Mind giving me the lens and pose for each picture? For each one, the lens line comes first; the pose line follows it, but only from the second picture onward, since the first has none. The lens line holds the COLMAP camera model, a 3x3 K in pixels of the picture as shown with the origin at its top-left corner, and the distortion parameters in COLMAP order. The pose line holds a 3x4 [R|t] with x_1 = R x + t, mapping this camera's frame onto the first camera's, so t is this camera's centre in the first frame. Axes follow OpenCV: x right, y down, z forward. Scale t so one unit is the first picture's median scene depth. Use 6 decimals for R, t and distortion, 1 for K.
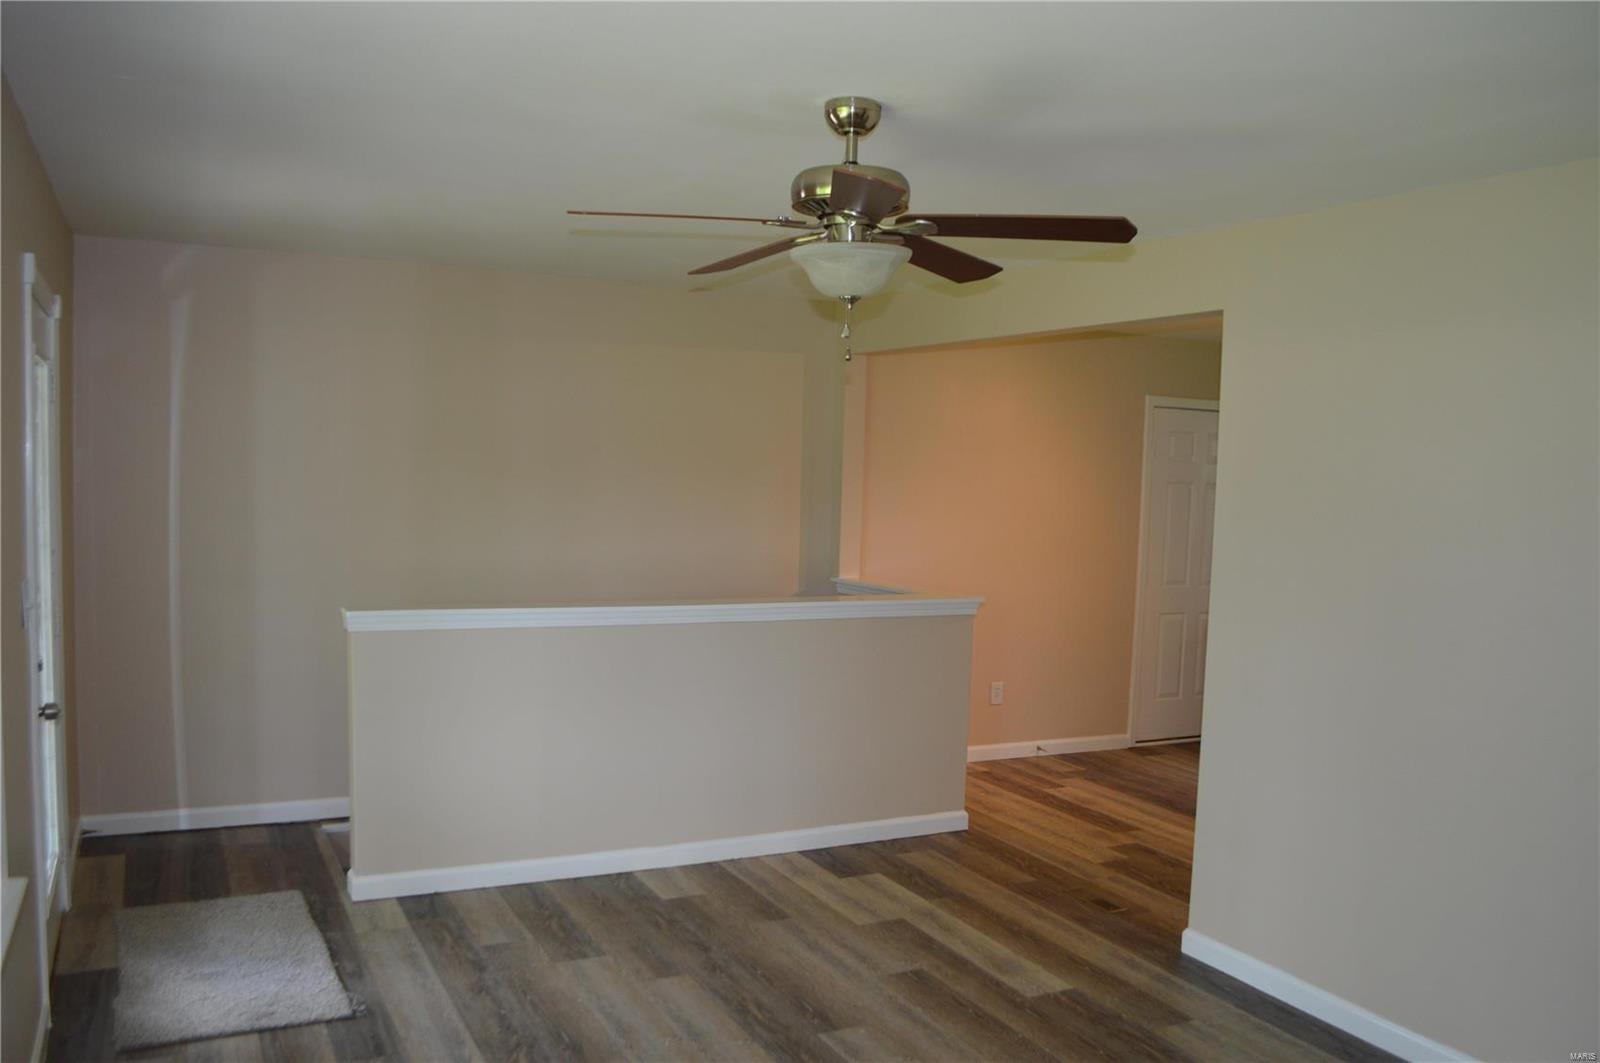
lens RADIAL K [[1215.2, 0, 800.0], [0, 1215.2, 531.5], [0, 0, 1]] dist [-0.058121, 0.002581]
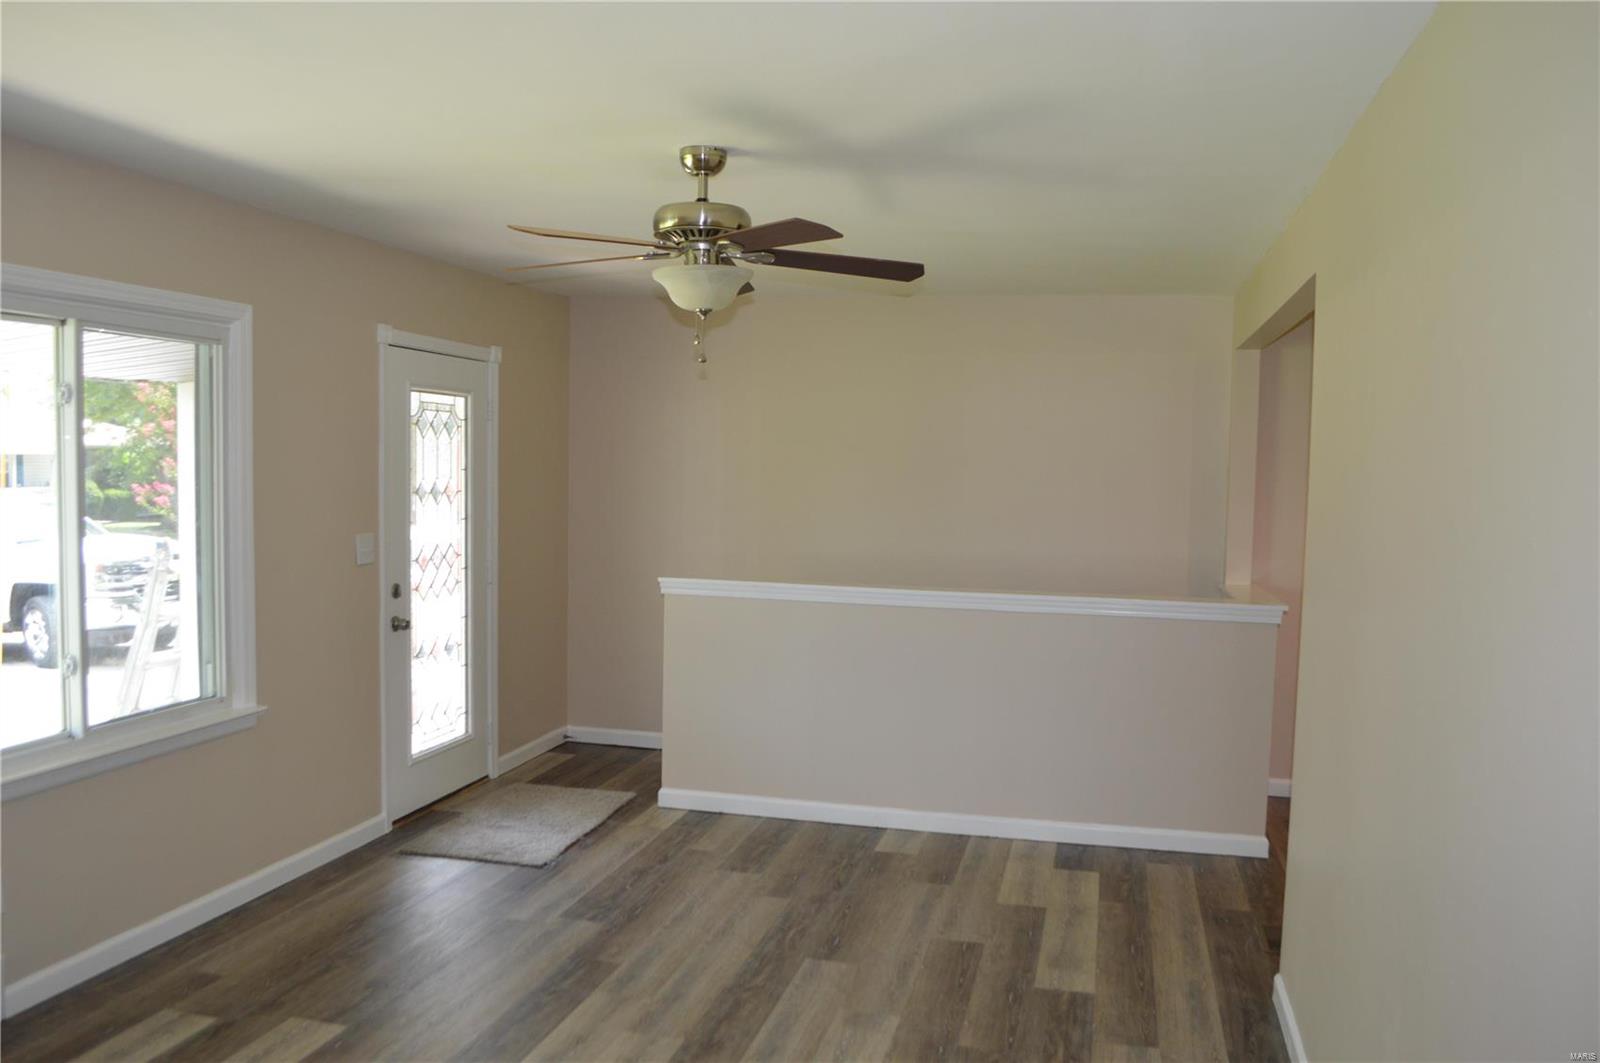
lens RADIAL K [[1215.2, 0, 800.0], [0, 1215.2, 531.5], [0, 0, 1]] dist [-0.058121, 0.002581]
pose [[0.784894, 0.021036, -0.619272, 0.585882], [-0.031393, 0.999490, -0.005838, 0.020220], [0.618834, 0.024023, 0.785155, 0.080471]]
